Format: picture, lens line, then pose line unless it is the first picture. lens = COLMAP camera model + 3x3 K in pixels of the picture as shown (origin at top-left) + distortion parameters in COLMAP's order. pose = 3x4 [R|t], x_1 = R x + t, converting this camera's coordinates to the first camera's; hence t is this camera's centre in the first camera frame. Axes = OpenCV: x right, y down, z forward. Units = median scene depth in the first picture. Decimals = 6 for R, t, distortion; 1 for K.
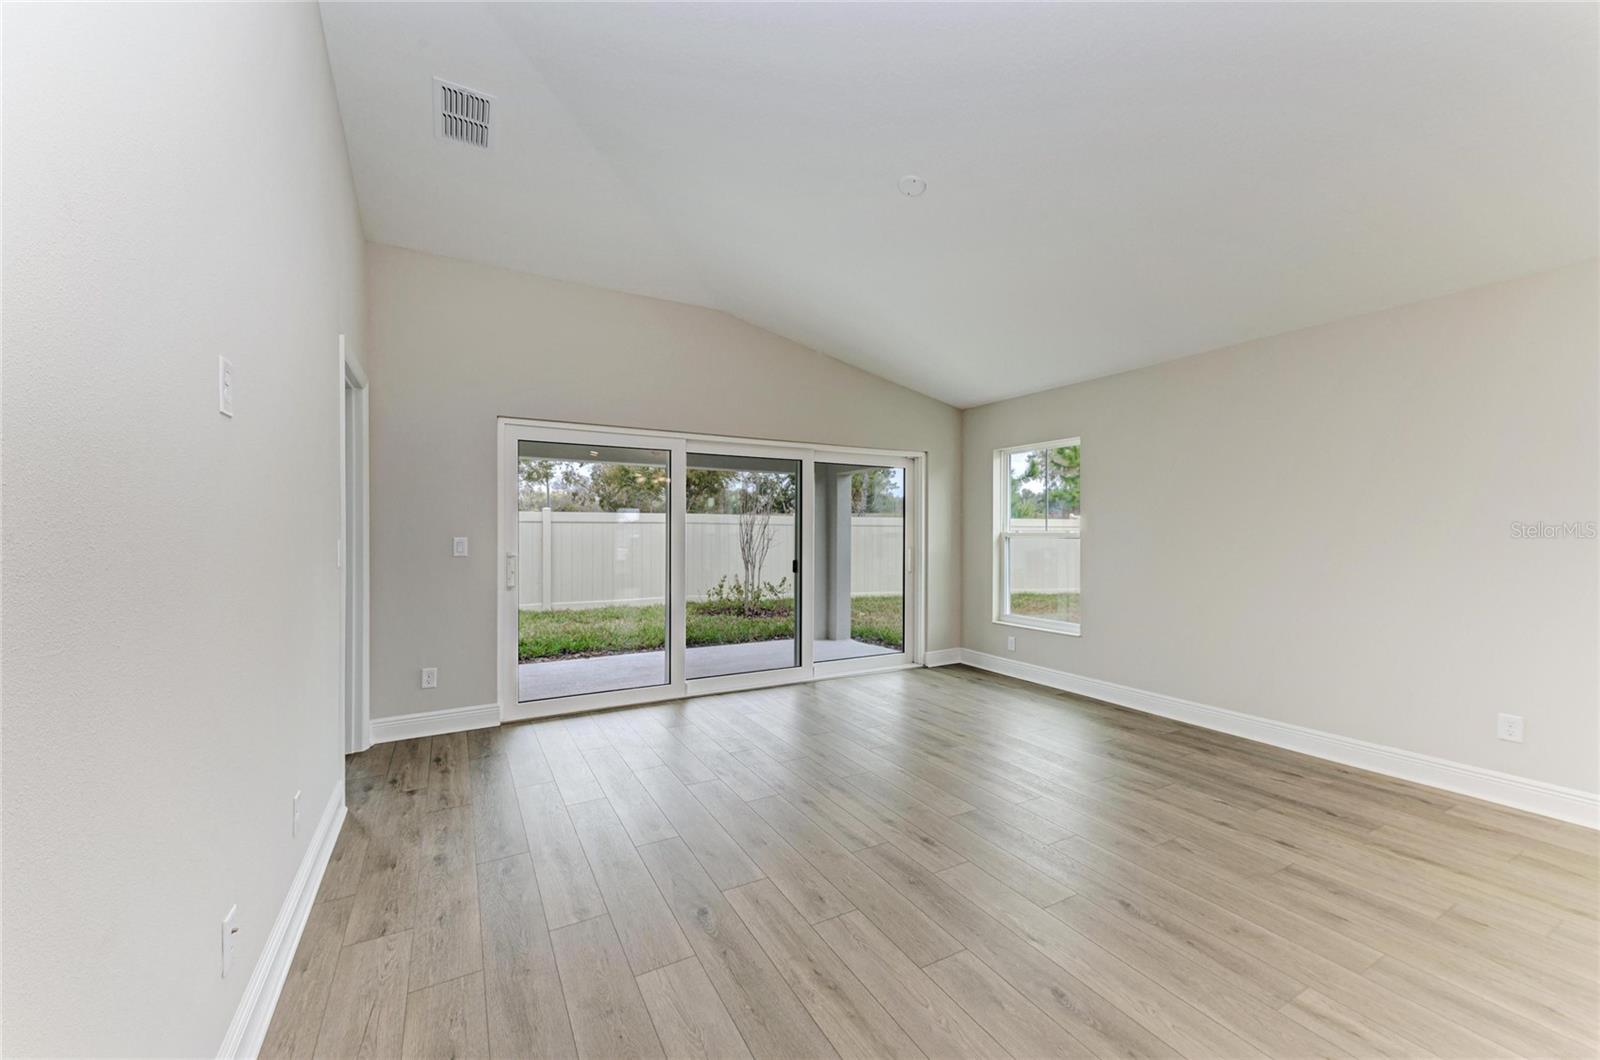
lens RADIAL K [[618.4, 0, 806.8], [0, 618.4, 530.5], [0, 0, 1]] dist [0.026420, -0.000123]
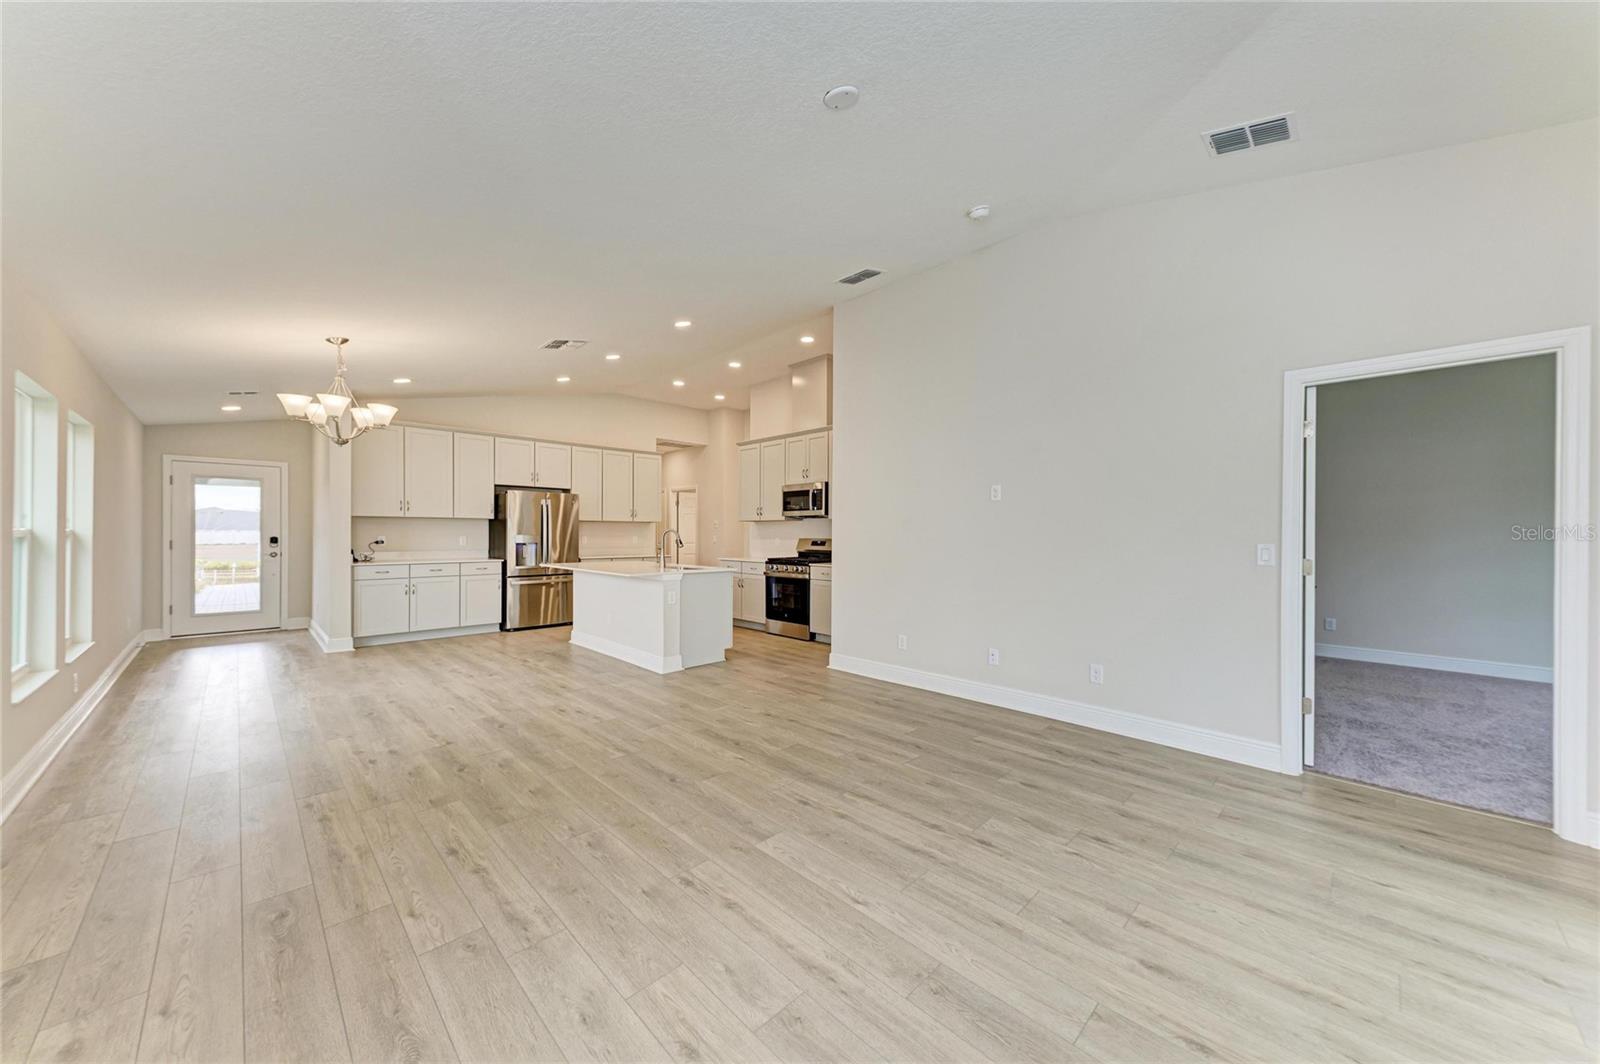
lens RADIAL K [[566.1, 0, 802.7], [0, 566.1, 536.1], [0, 0, 1]] dist [0.020171, -0.000051]
pose [[-0.965939, -0.005546, -0.258712, 0.252400], [-0.006135, 0.999980, 0.001471, 0.001565], [0.258698, 0.003009, -0.965953, 1.079856]]
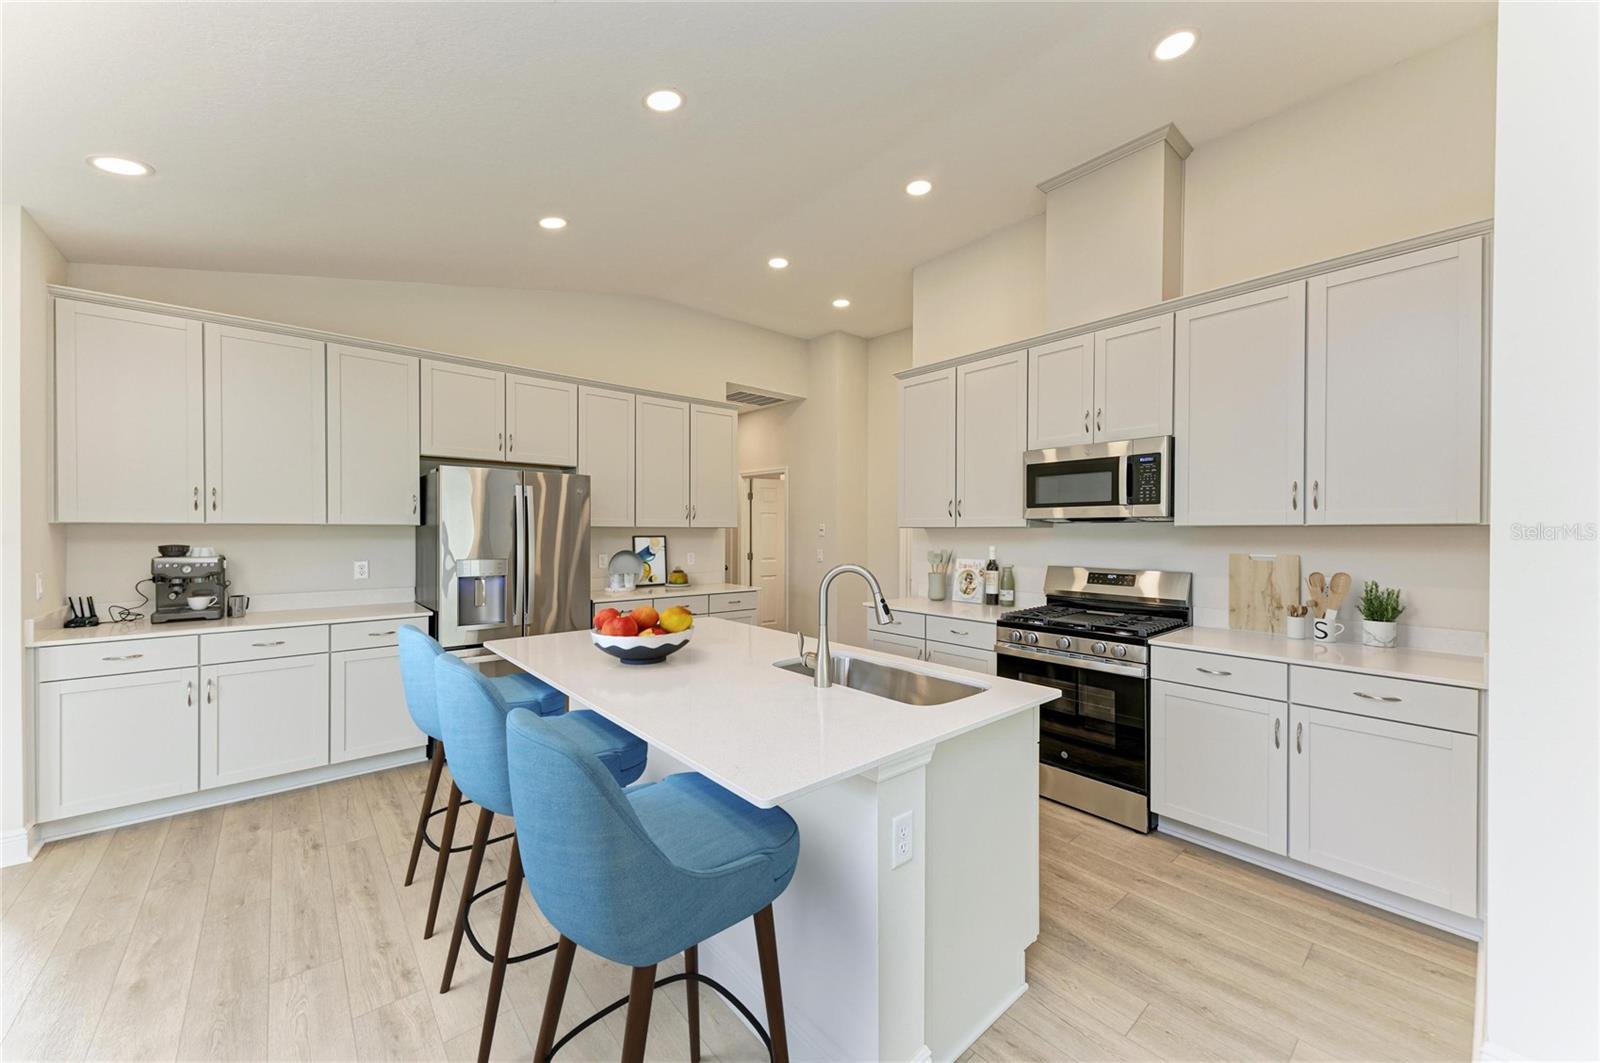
lens RADIAL K [[598.1, 0, 799.9], [0, 598.1, 535.2], [0, 0, 1]] dist [0.016970, -0.003845]
pose [[-0.980984, -0.004913, -0.194026, 0.322587], [-0.005578, 0.999980, 0.002879, -0.030726], [0.194008, 0.003907, -0.980992, 0.240436]]
